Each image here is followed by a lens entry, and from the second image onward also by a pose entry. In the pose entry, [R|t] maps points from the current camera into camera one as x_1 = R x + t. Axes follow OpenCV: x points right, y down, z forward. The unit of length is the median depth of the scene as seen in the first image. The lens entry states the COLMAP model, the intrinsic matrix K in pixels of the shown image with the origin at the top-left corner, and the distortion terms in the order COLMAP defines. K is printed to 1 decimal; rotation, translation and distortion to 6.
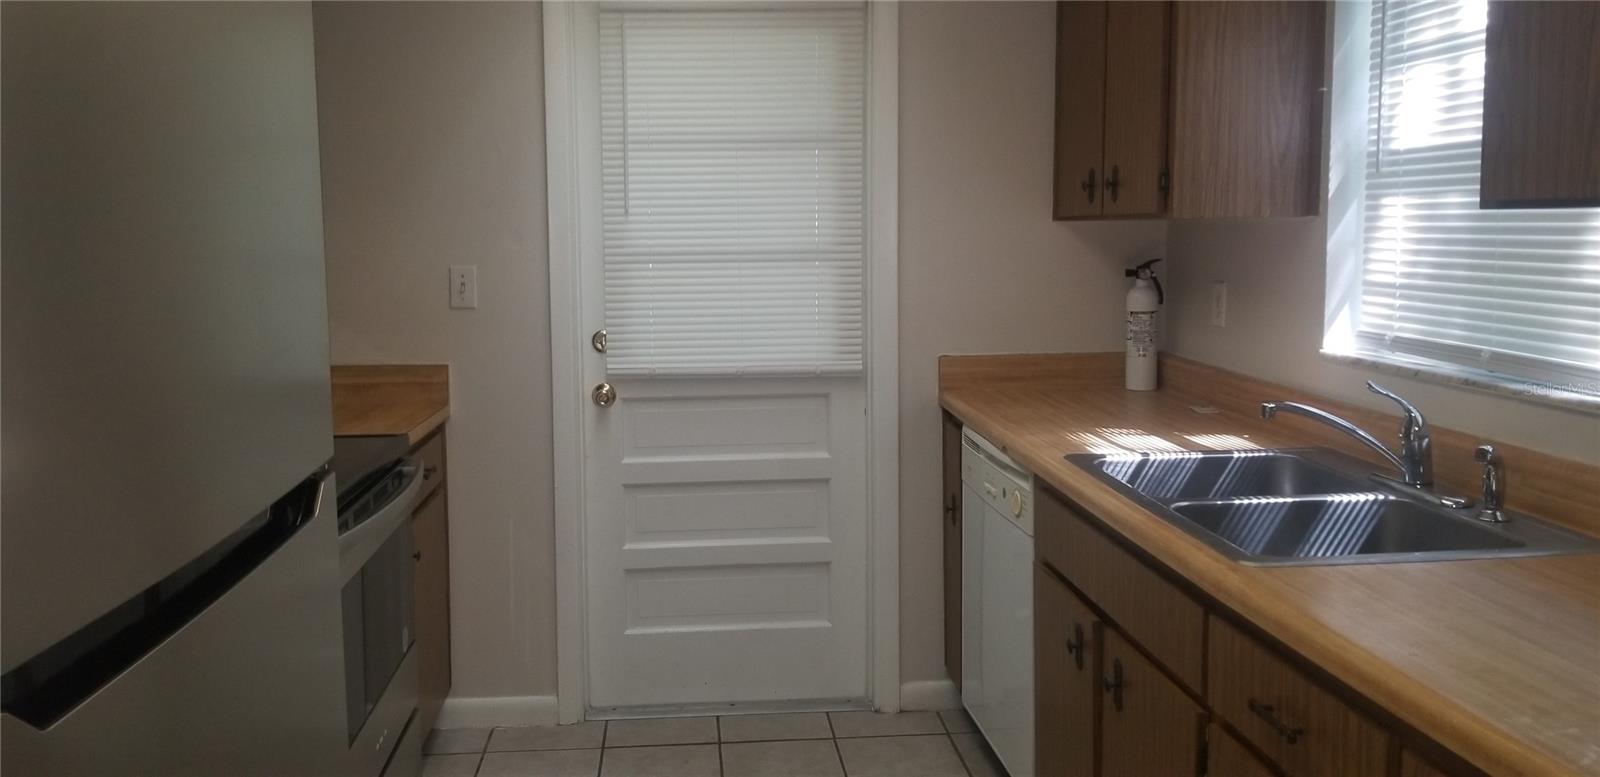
lens RADIAL K [[1173.2, 0, 795.0], [0, 1173.2, 347.3], [0, 0, 1]] dist [0.083636, -0.136924]
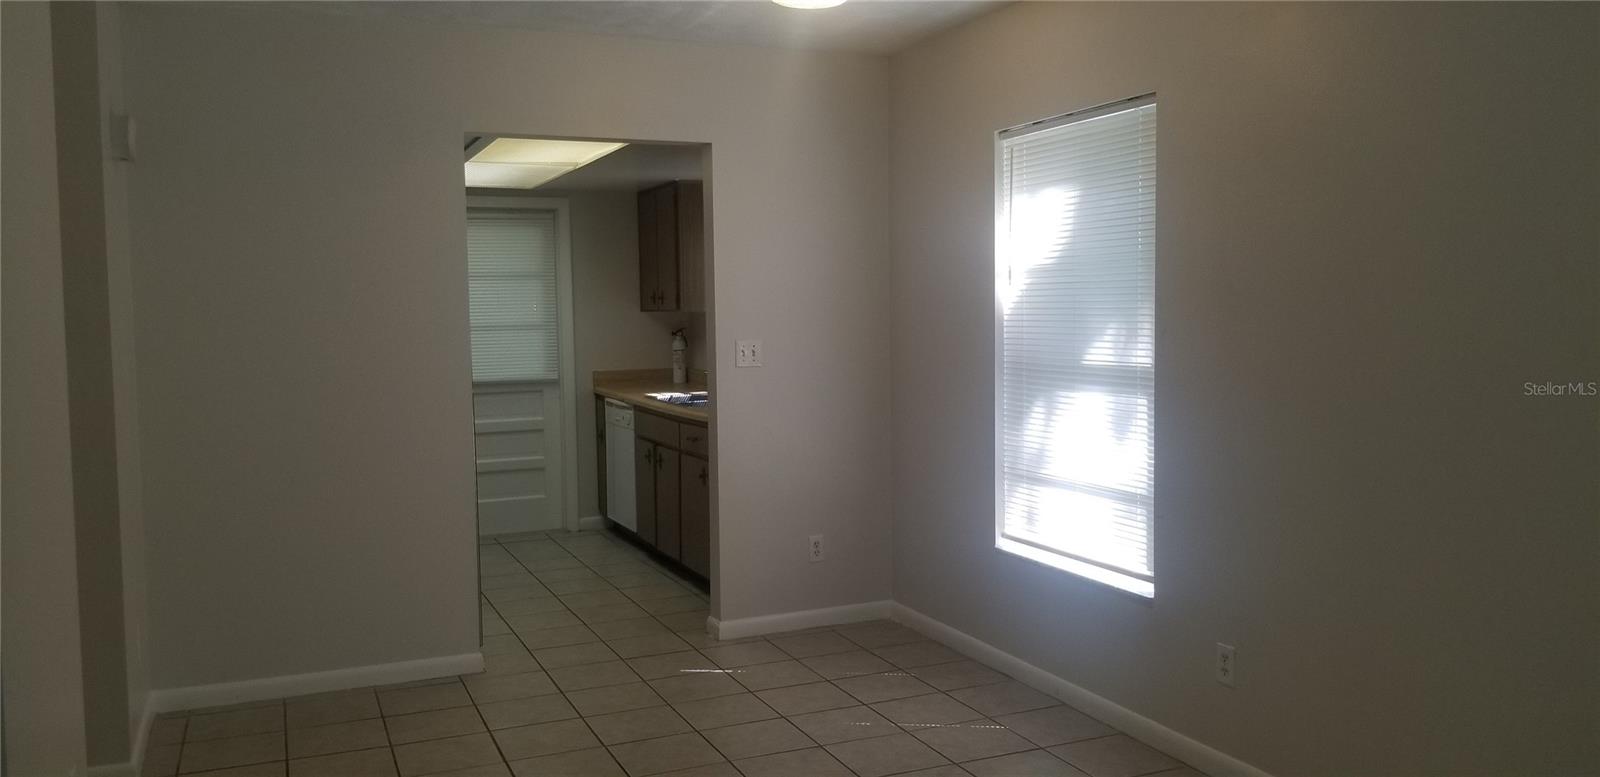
lens RADIAL K [[1187.9, 0, 800.0], [0, 1187.9, 388.5], [0, 0, 1]] dist [0.084682, -0.143128]
pose [[0.946944, -0.024742, 0.320446, -0.240150], [0.034853, 0.999058, -0.025855, 0.116446], [-0.319504, 0.035652, 0.946914, -1.325530]]
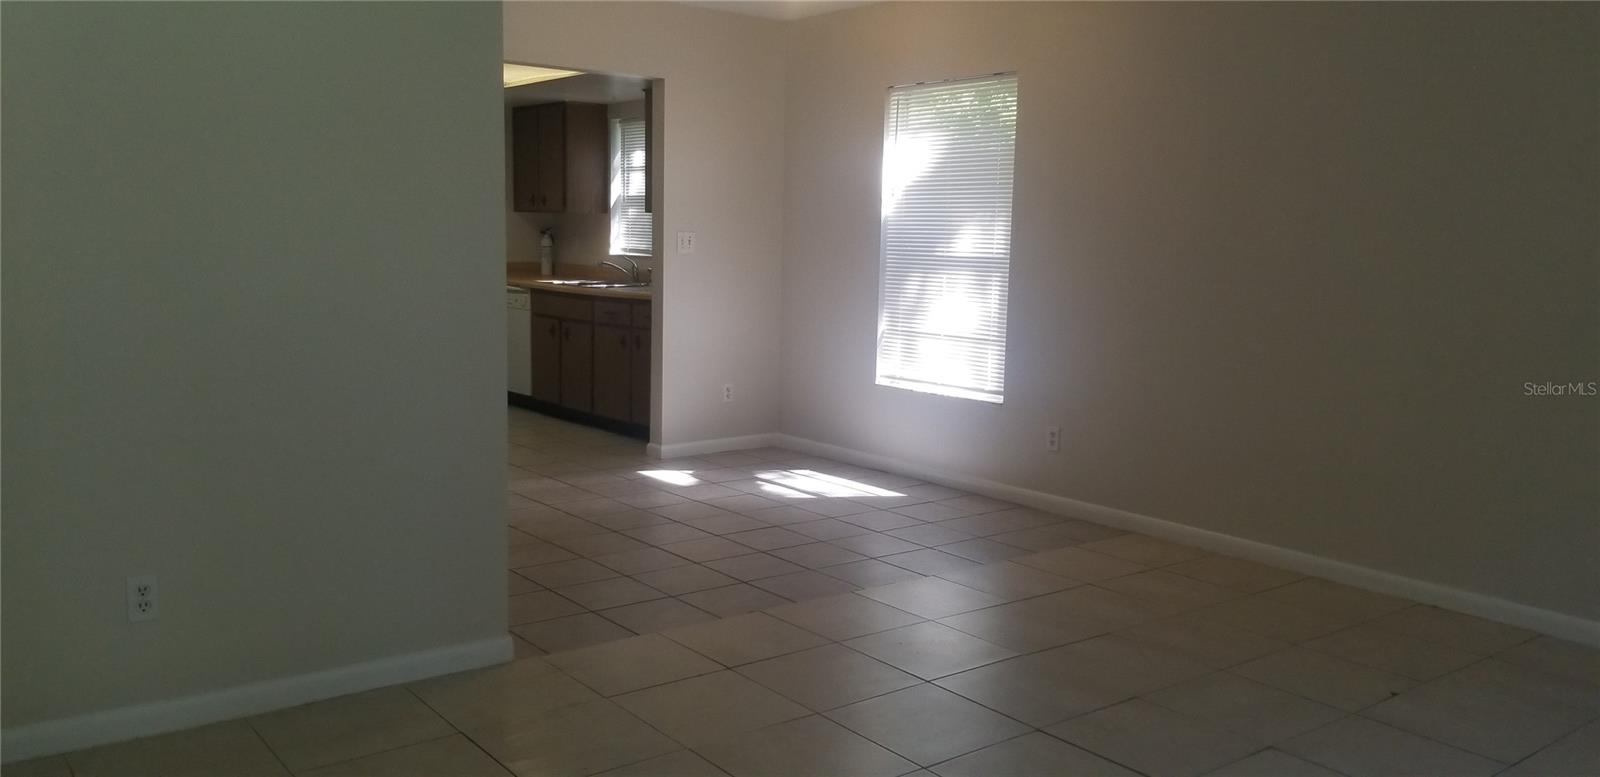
lens RADIAL K [[1173.2, 0, 795.0], [0, 1173.2, 347.3], [0, 0, 1]] dist [0.083636, -0.136924]
pose [[0.820492, -0.029952, 0.570872, -0.811287], [0.028851, 0.999523, 0.010976, 0.192726], [-0.570929, 0.007465, 0.820966, -1.594469]]
